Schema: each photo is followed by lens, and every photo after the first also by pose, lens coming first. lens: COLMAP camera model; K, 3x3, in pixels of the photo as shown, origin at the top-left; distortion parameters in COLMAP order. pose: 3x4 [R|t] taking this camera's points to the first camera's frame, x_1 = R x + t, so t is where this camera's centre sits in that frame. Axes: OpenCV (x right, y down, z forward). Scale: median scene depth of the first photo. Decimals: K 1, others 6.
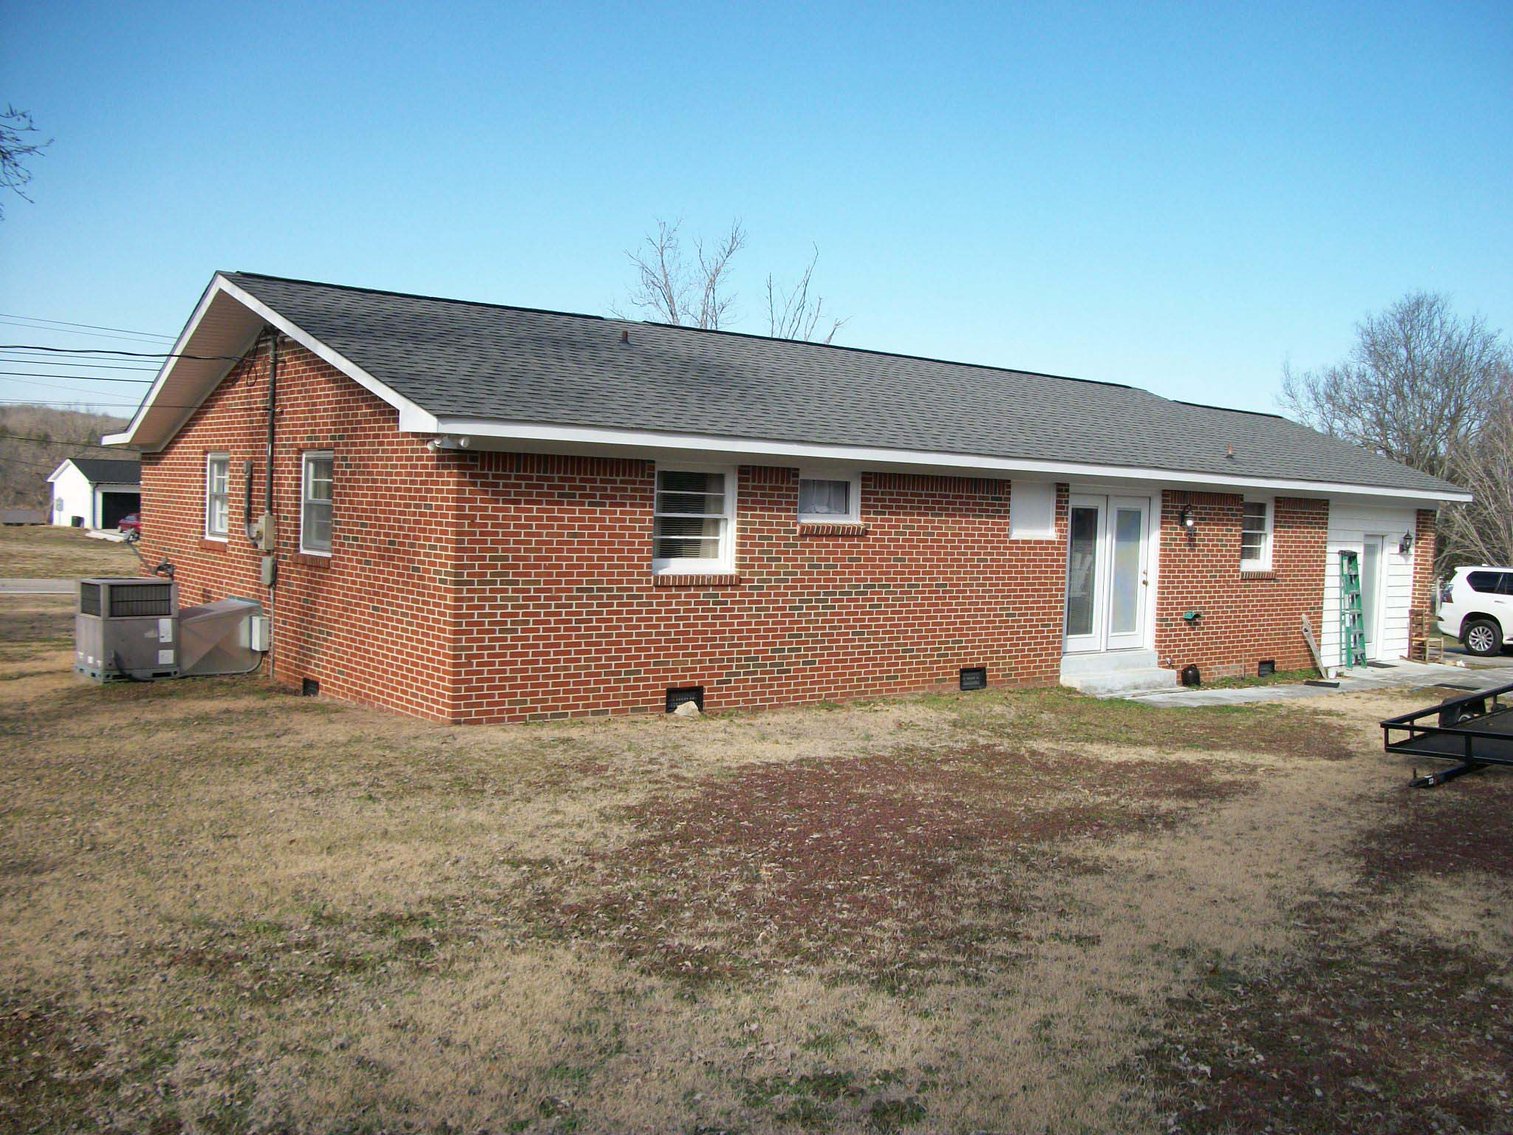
lens RADIAL K [[1402.2, 0, 756.5], [0, 1402.2, 567.5], [0, 0, 1]] dist [-0.101901, -0.001463]
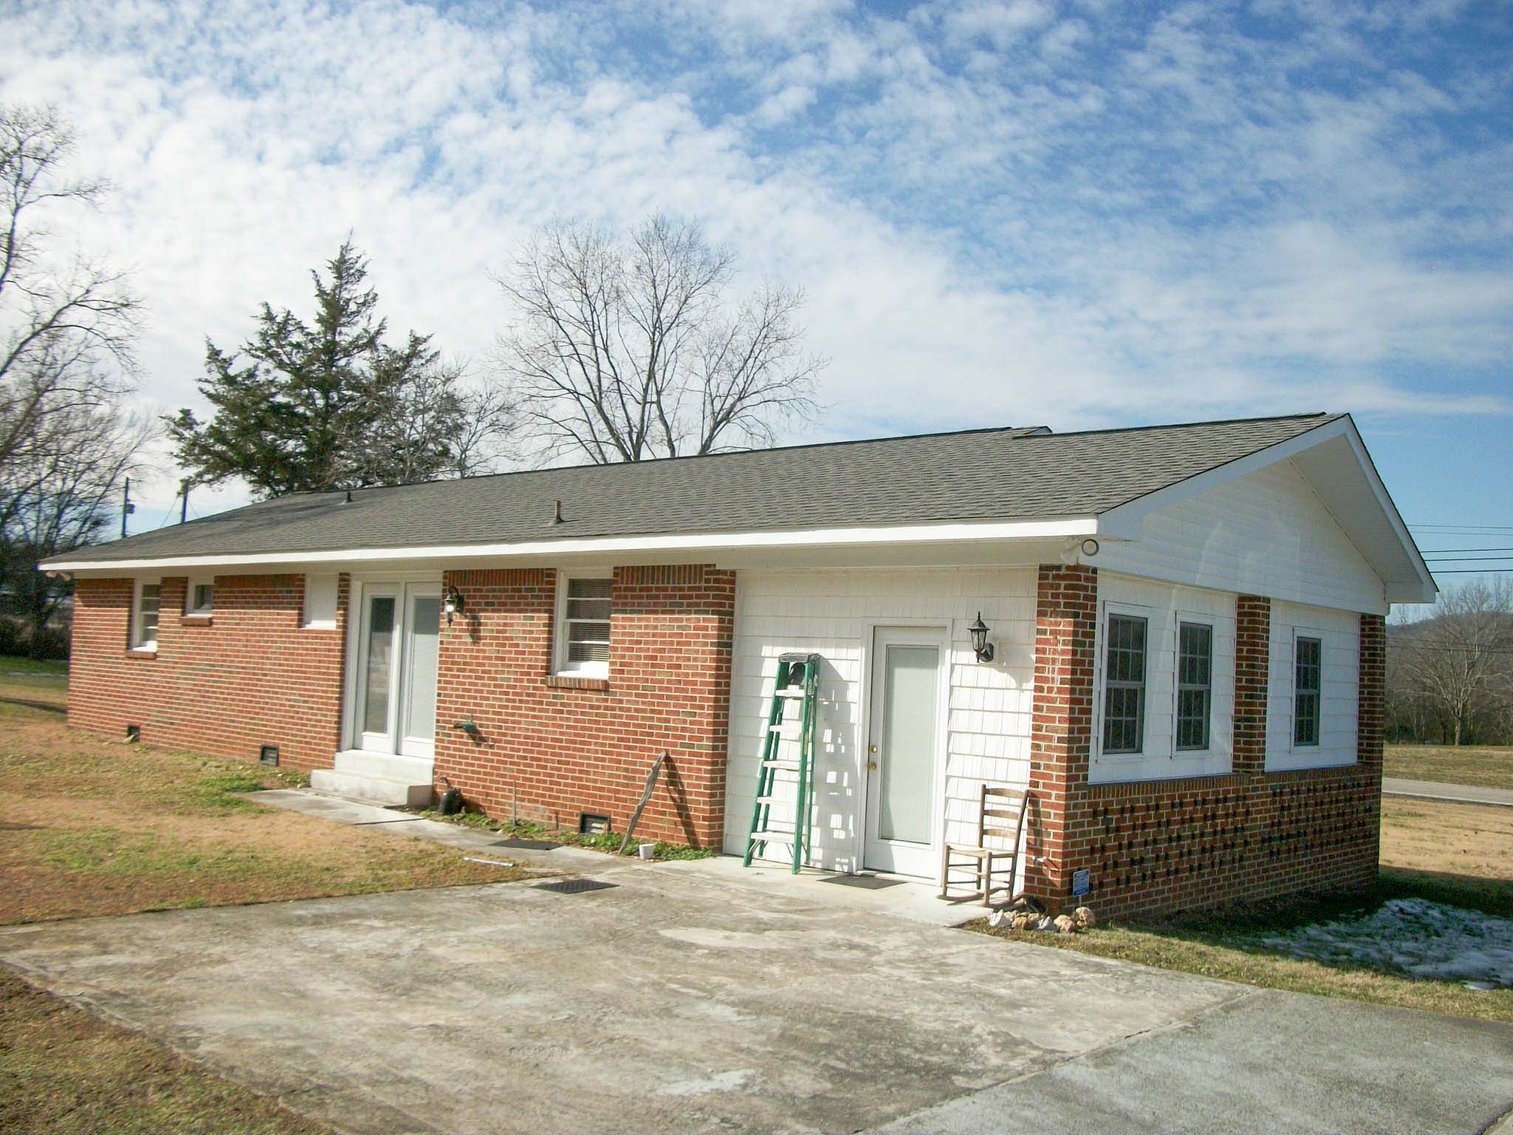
lens RADIAL K [[1402.2, 0, 756.5], [0, 1402.2, 567.5], [0, 0, 1]] dist [-0.101901, -0.001463]
pose [[0.189721, -0.065490, -0.979651, 1.100298], [-0.051348, 0.995746, -0.076510, -0.004040], [0.980494, 0.064819, 0.185551, 0.994770]]
